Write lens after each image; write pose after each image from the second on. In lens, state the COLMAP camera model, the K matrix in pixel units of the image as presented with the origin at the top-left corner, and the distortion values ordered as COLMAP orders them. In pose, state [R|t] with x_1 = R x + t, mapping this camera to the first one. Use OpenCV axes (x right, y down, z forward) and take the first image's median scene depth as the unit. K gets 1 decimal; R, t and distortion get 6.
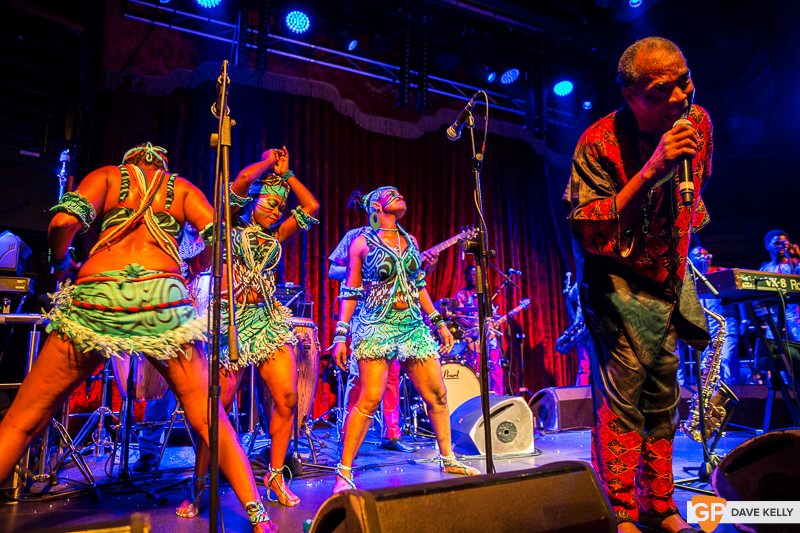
lens RADIAL K [[542.4, 0, 400.0], [0, 542.4, 266.5], [0, 0, 1]] dist [-0.114520, 0.086453]
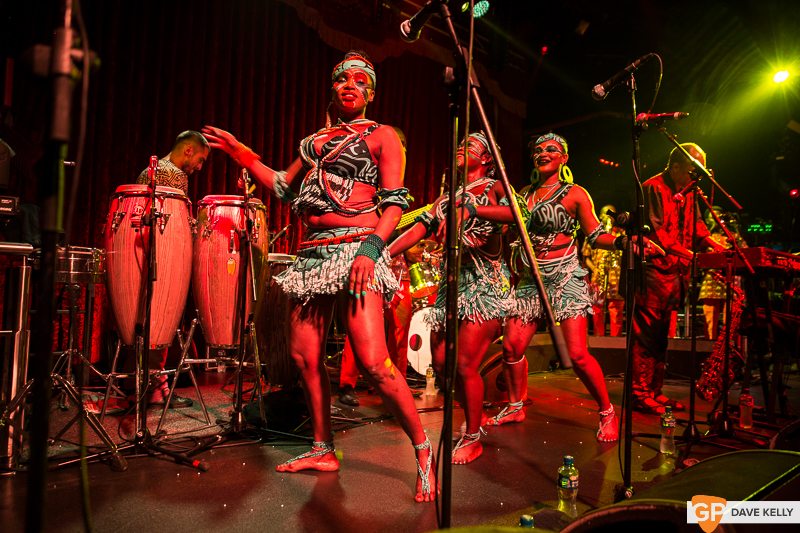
lens RADIAL K [[542.4, 0, 400.0], [0, 542.4, 266.5], [0, 0, 1]] dist [-0.114520, 0.086453]
pose [[0.972470, 0.058894, 0.225463, -0.153618], [-0.089919, 0.987440, 0.129907, -0.013904], [-0.214980, -0.146604, 0.965552, 0.053736]]
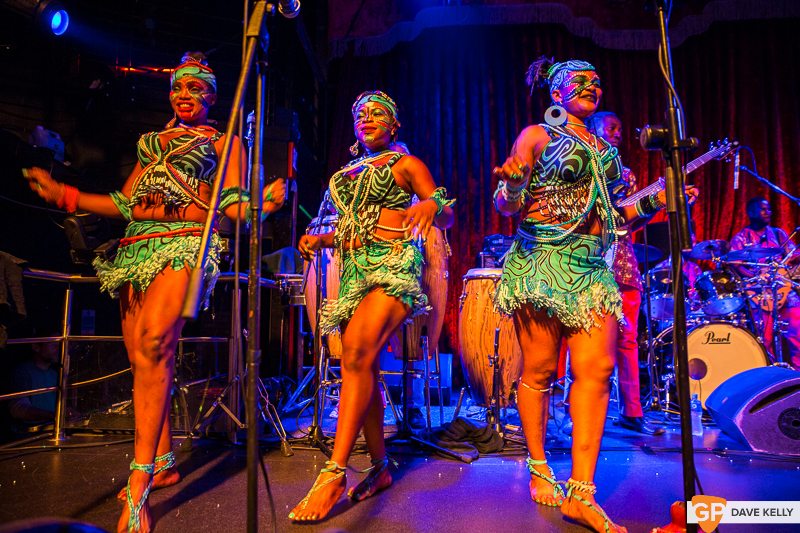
lens RADIAL K [[542.4, 0, 400.0], [0, 542.4, 266.5], [0, 0, 1]] dist [-0.114520, 0.086453]
pose [[0.871959, -0.030687, -0.488617, 0.055602], [0.068841, 0.995803, 0.060310, 0.017240], [0.484716, -0.086225, 0.870411, 0.107865]]
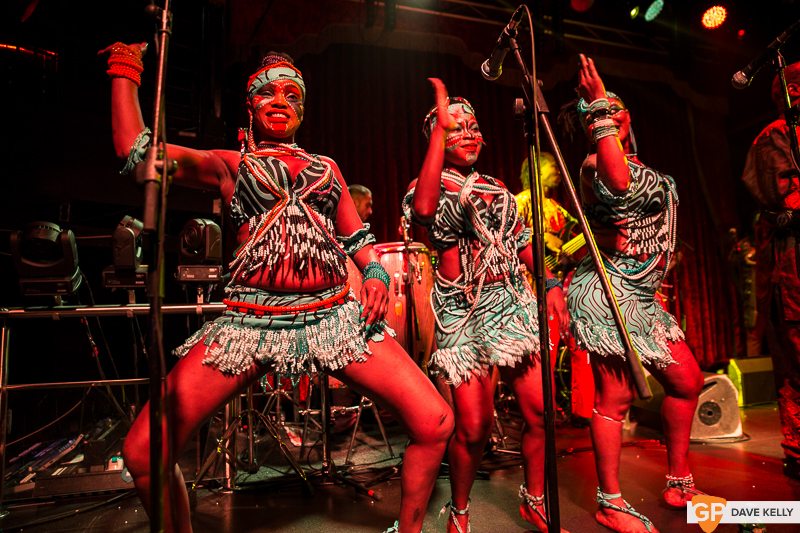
lens RADIAL K [[542.4, 0, 400.0], [0, 542.4, 266.5], [0, 0, 1]] dist [-0.114520, 0.086453]
pose [[0.986258, -0.030997, -0.162279, -0.106264], [0.043544, 0.996282, 0.074339, -0.016796], [0.159372, -0.080384, 0.983941, 0.041267]]
